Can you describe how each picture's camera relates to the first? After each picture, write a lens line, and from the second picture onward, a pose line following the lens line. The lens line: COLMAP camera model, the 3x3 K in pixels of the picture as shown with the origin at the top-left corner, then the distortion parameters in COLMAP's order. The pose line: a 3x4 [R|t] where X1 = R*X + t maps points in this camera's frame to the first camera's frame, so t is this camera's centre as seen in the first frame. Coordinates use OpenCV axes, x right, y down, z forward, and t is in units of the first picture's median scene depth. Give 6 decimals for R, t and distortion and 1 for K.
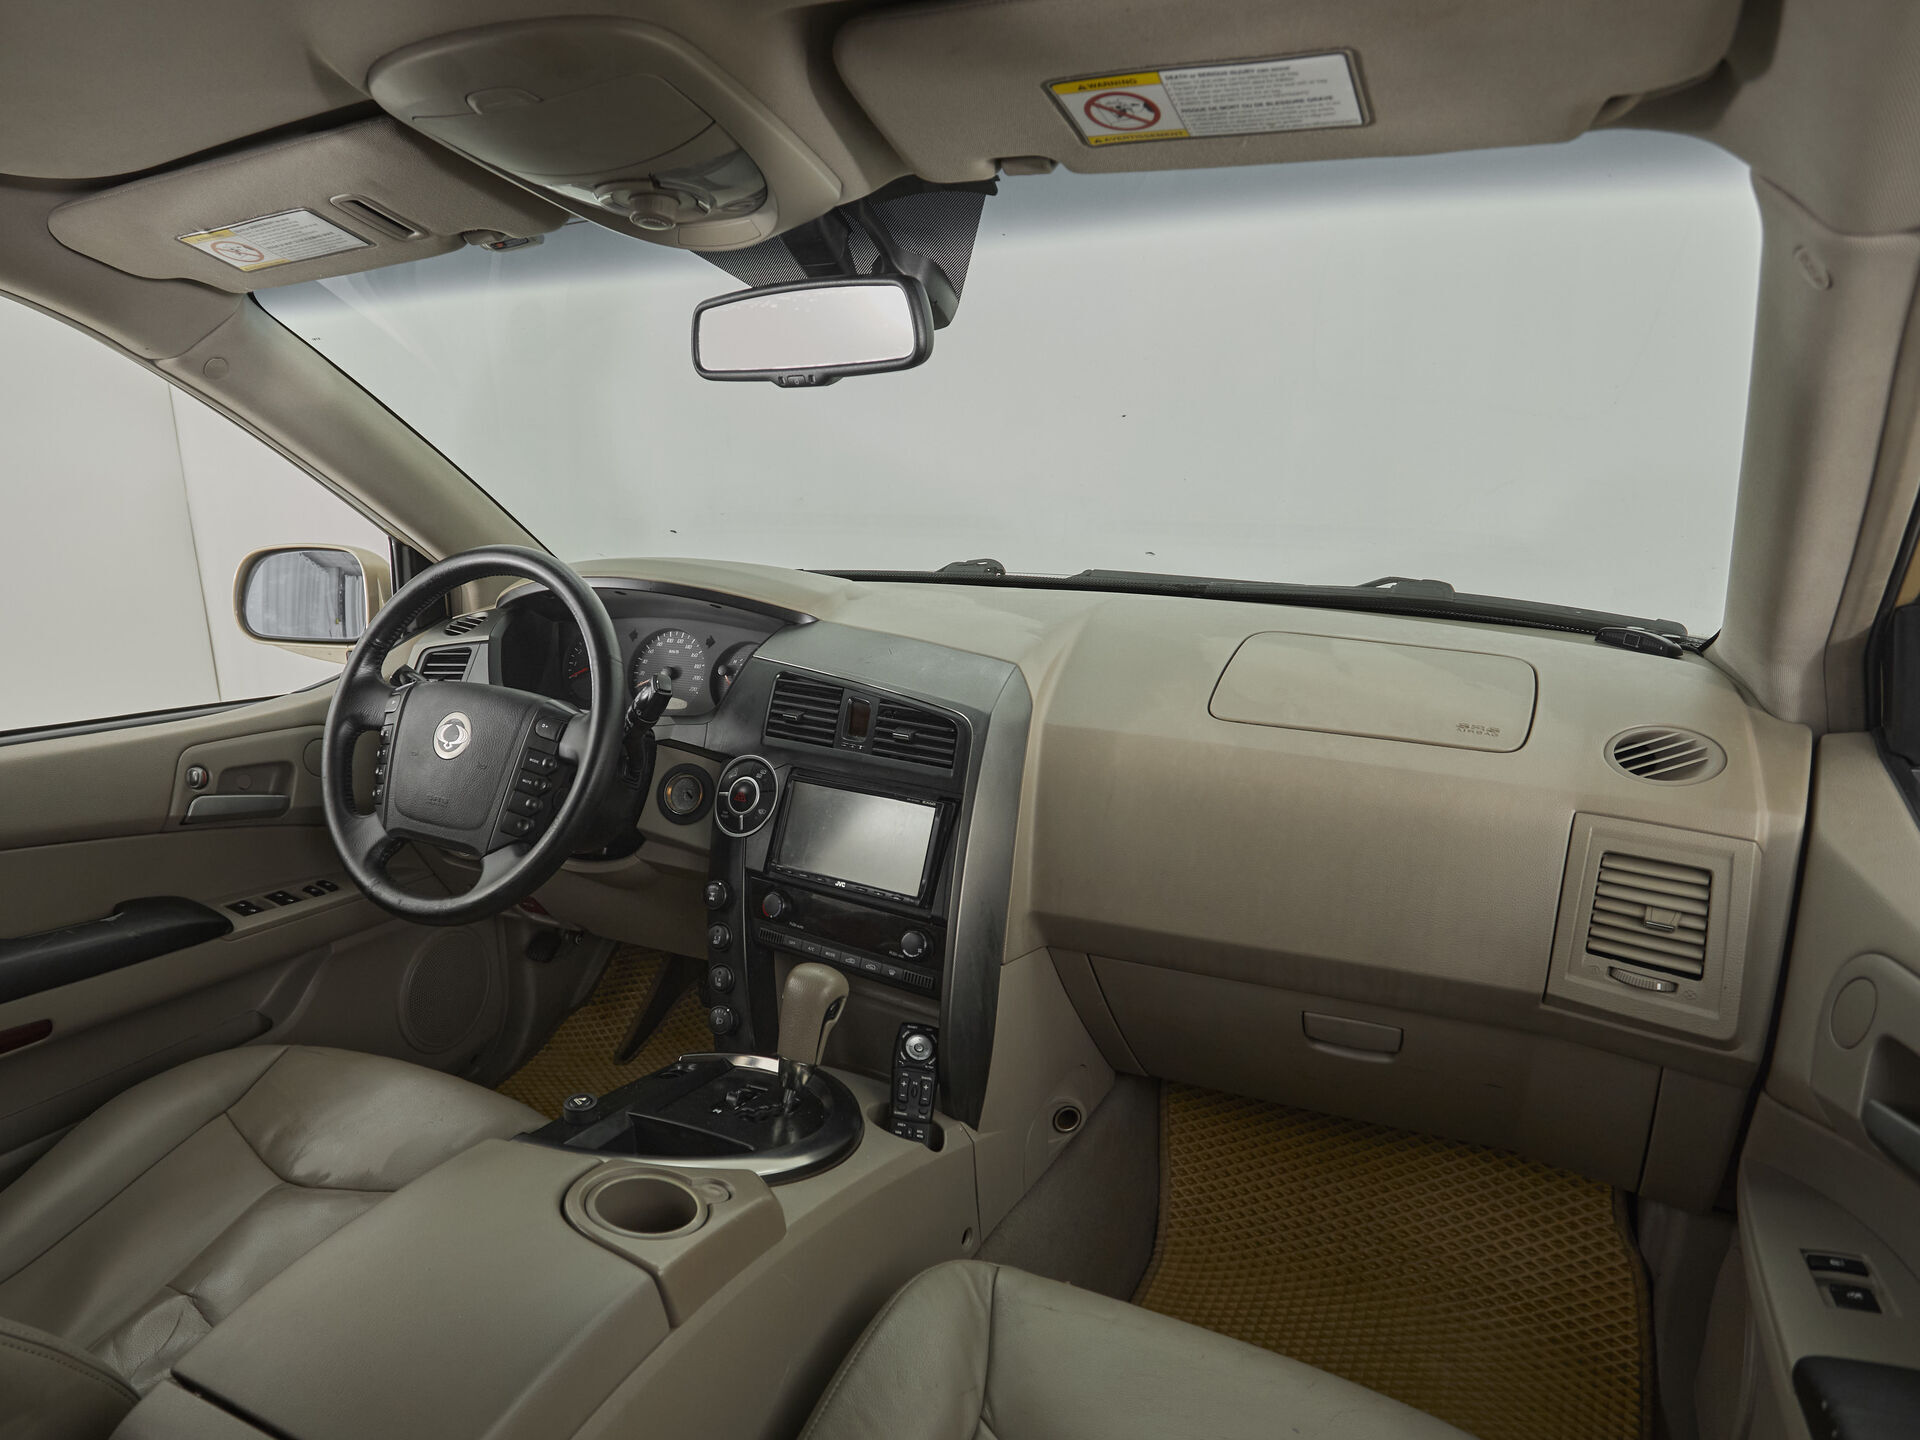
lens RADIAL K [[1164.7, 0, 792.5], [0, 1164.7, 765.7], [0, 0, 1]] dist [0.001284, -0.001616]
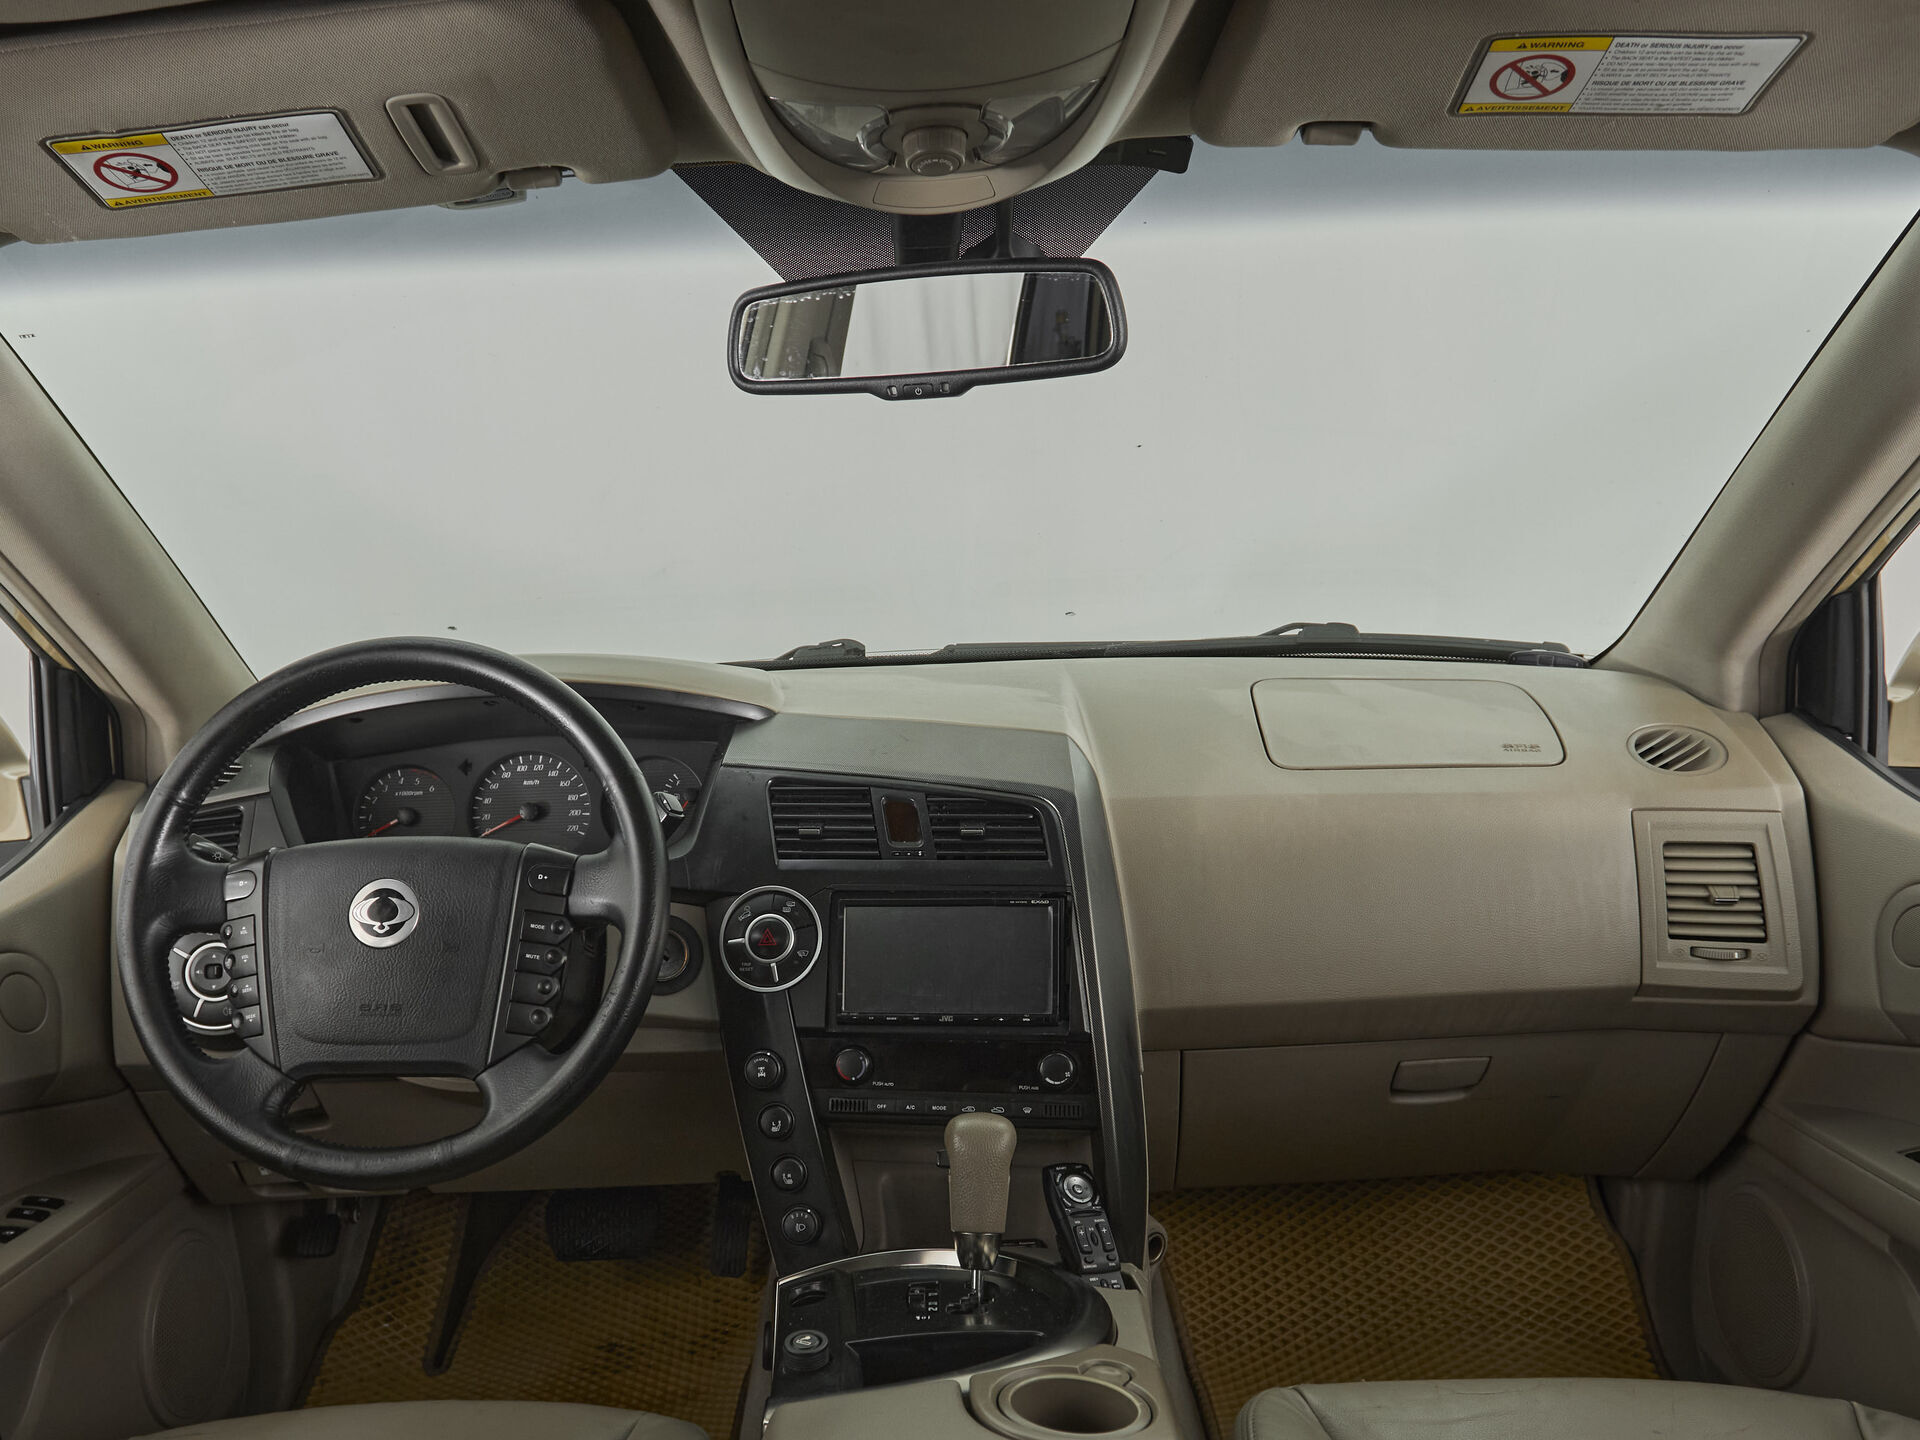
lens RADIAL K [[1451.2, 0, 863.4], [0, 1451.2, 933.9], [0, 0, 1]] dist [-0.009386, 0.005600]
pose [[0.886724, -0.148398, 0.437834, -0.428846], [0.153114, 0.987899, 0.024742, 0.008805], [-0.436207, 0.045099, 0.898715, 0.106751]]
